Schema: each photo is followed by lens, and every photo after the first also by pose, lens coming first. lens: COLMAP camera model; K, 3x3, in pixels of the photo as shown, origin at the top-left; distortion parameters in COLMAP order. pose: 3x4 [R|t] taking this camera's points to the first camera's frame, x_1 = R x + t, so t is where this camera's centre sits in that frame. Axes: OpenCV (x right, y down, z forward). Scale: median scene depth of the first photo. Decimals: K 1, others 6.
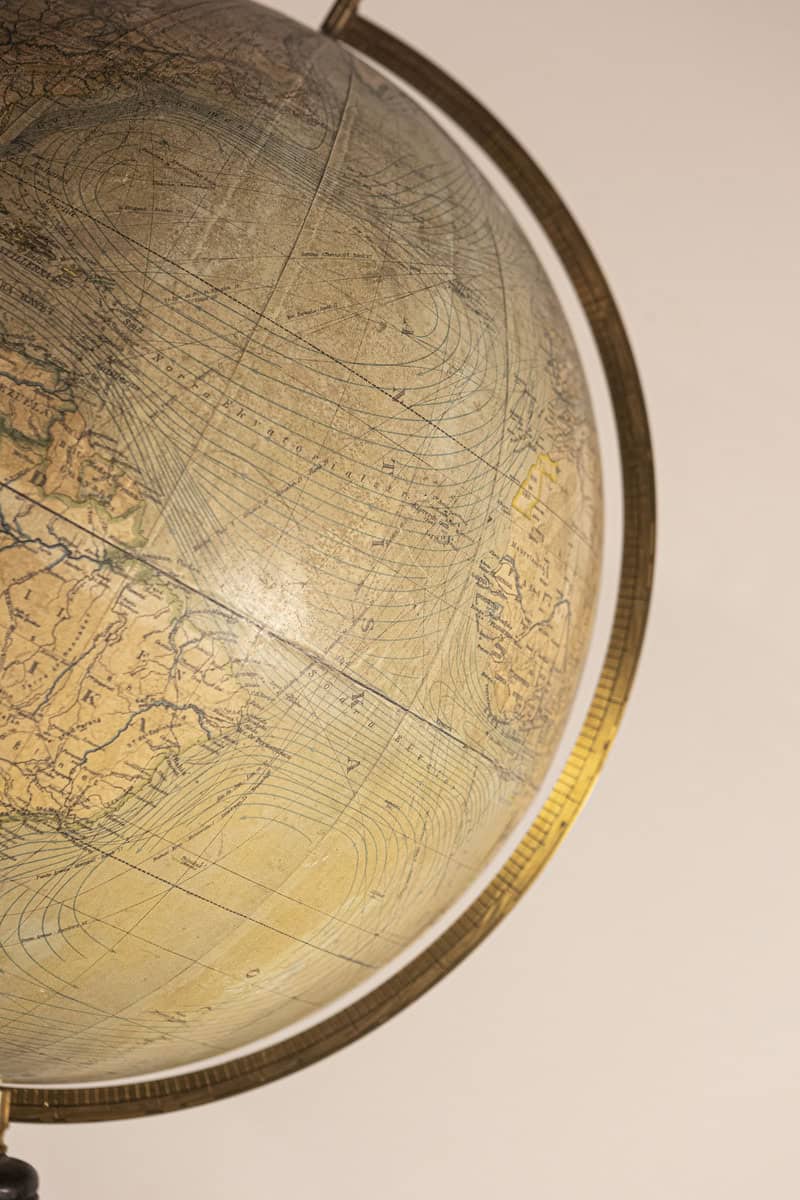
lens RADIAL K [[2340.1, 0, 400.0], [0, 2340.1, 600.0], [0, 0, 1]] dist [-0.038882, -0.222225]
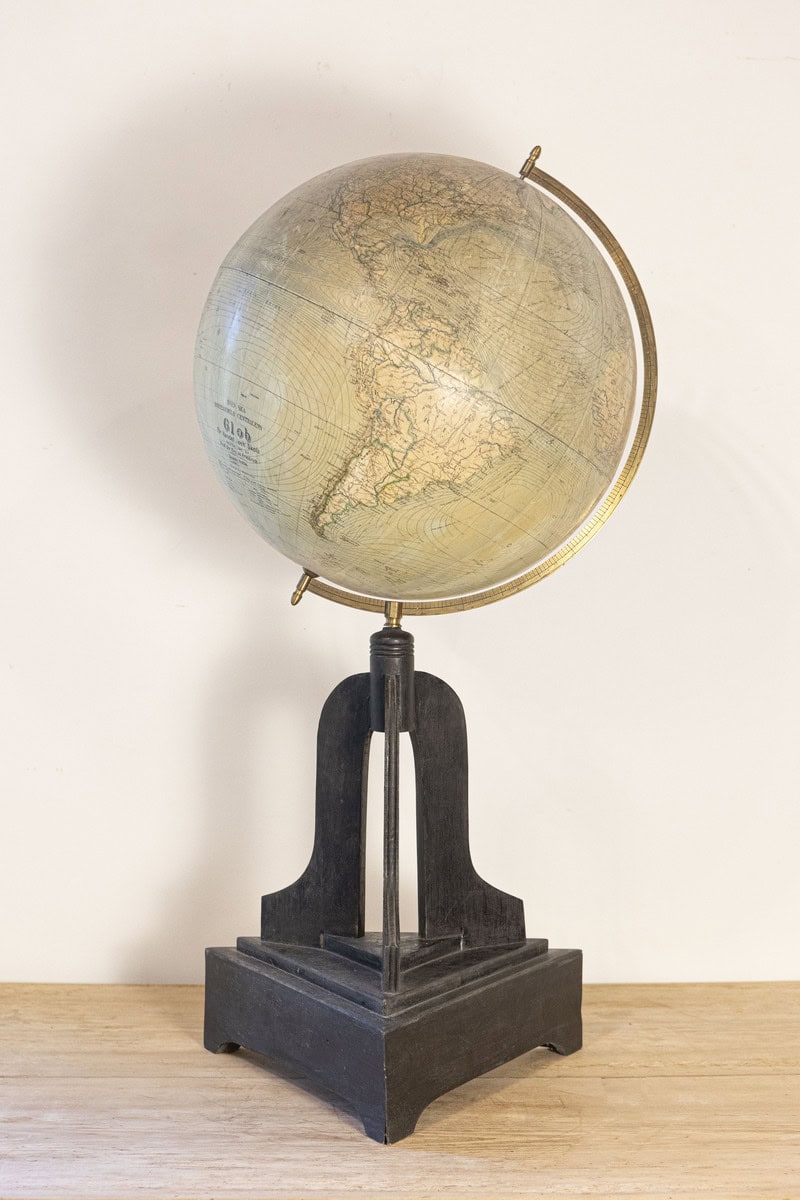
lens RADIAL K [[2157.9, 0, 400.0], [0, 2157.9, 600.0], [0, 0, 1]] dist [-0.003474, -0.015903]
pose [[0.999967, -0.007575, -0.002765, -0.194429], [0.007770, 0.996843, 0.079013, 0.025698], [0.002158, -0.079032, 0.996870, -1.592436]]
